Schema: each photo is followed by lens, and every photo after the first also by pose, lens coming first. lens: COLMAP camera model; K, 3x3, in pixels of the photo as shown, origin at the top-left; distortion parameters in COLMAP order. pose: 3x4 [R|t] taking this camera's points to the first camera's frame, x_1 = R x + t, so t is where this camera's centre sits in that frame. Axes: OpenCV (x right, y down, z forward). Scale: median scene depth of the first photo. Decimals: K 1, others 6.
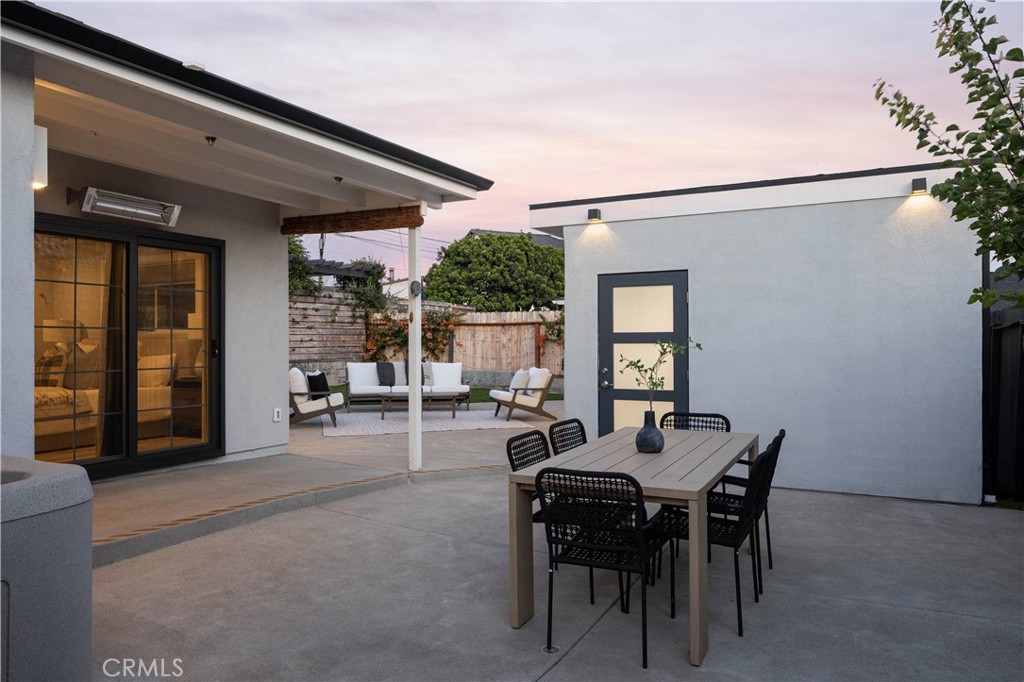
lens RADIAL K [[702.1, 0, 512.0], [0, 702.1, 341.0], [0, 0, 1]] dist [-0.003639, -0.001072]
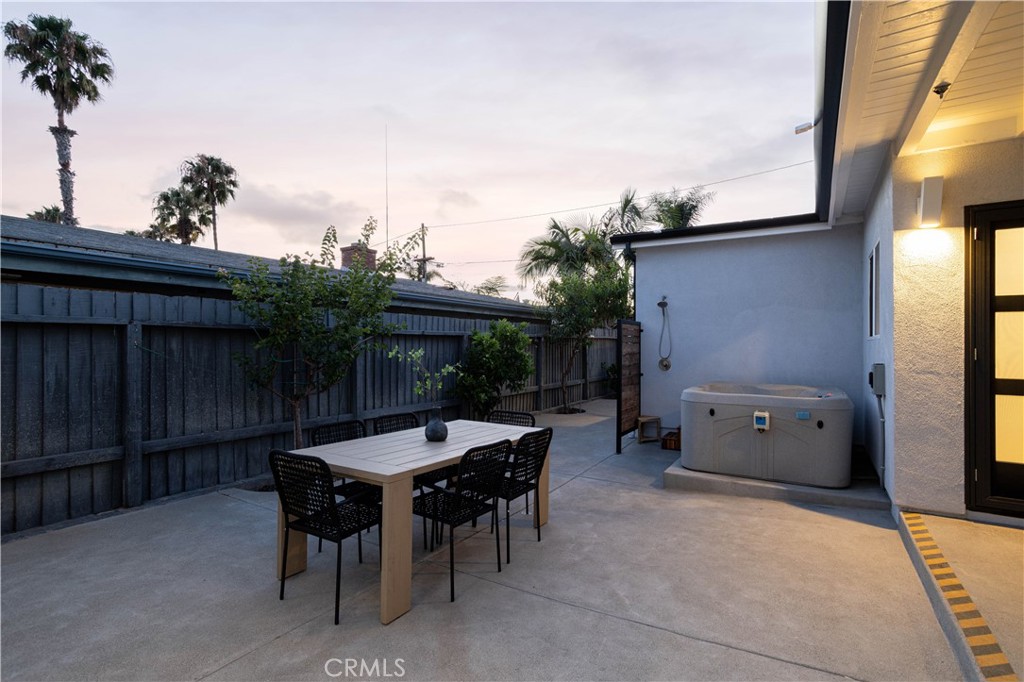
lens RADIAL K [[508.7, 0, 512.0], [0, 508.7, 341.0], [0, 0, 1]] dist [0.000371, 0.000000]
pose [[-0.998442, -0.002169, 0.055761, 0.014841], [-0.002653, 0.999959, -0.008619, -0.009423], [-0.055740, -0.008753, -0.998407, 1.849010]]
